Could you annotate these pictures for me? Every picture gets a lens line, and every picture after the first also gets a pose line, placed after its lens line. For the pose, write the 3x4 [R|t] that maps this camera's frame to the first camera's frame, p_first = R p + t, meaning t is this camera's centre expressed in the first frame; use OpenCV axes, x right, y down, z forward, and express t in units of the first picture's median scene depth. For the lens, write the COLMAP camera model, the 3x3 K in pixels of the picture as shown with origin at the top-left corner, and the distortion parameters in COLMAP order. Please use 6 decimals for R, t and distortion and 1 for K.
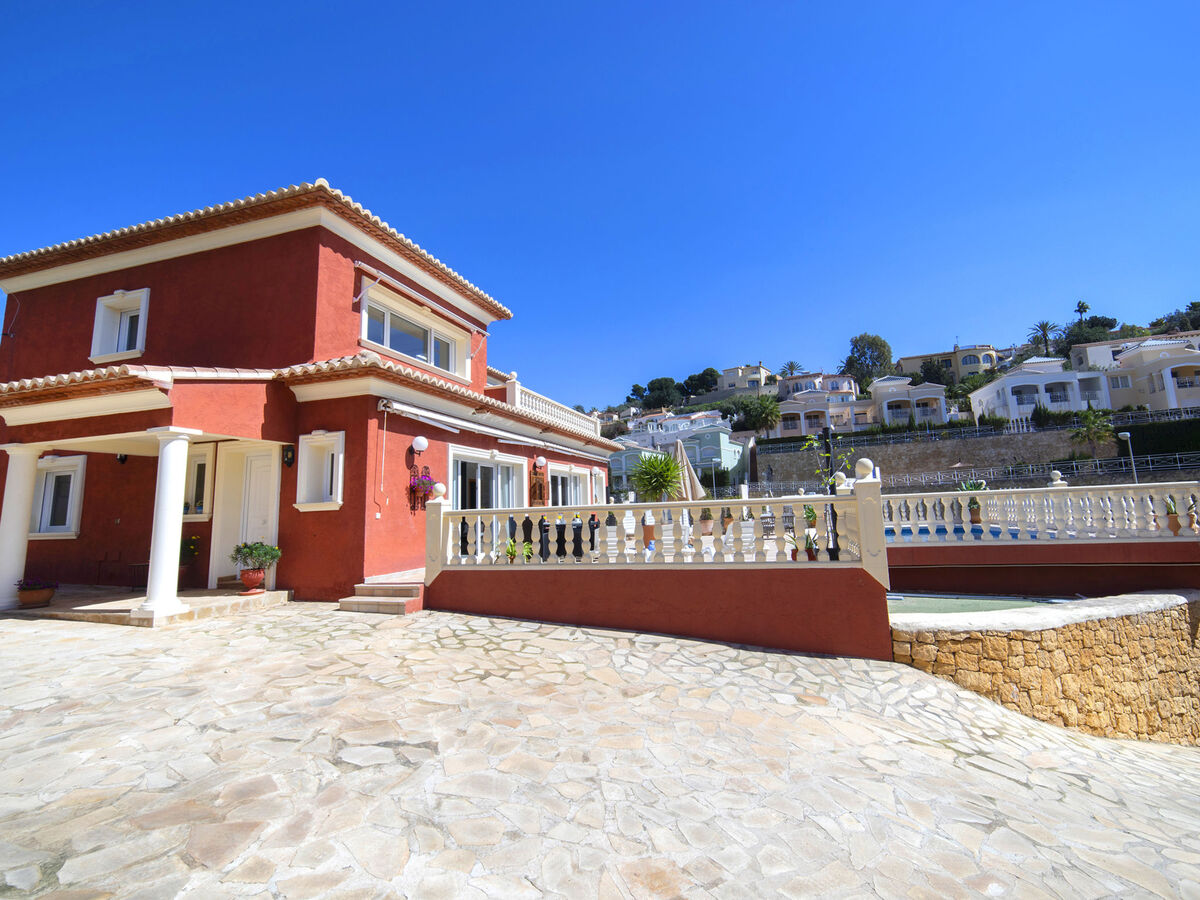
lens RADIAL K [[576.8, 0, 601.1], [0, 576.8, 410.7], [0, 0, 1]] dist [-0.000513, 0.000610]
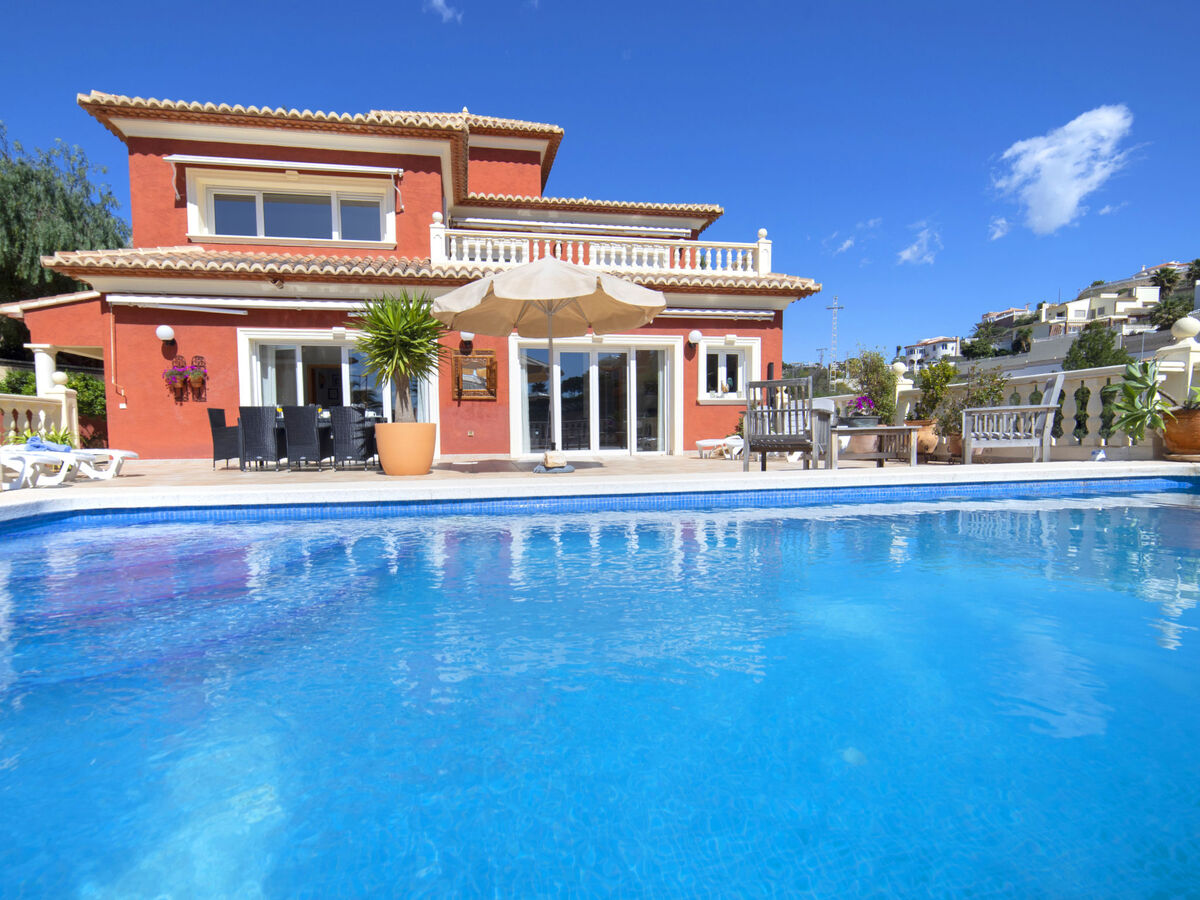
lens RADIAL K [[585.5, 0, 551.9], [0, 585.5, 473.1], [0, 0, 1]] dist [-0.009066, 0.007694]
pose [[0.460481, 0.083559, -0.883728, 0.756494], [0.150583, 0.973777, 0.170536, 0.188157], [0.874804, -0.211603, 0.435823, 0.943717]]
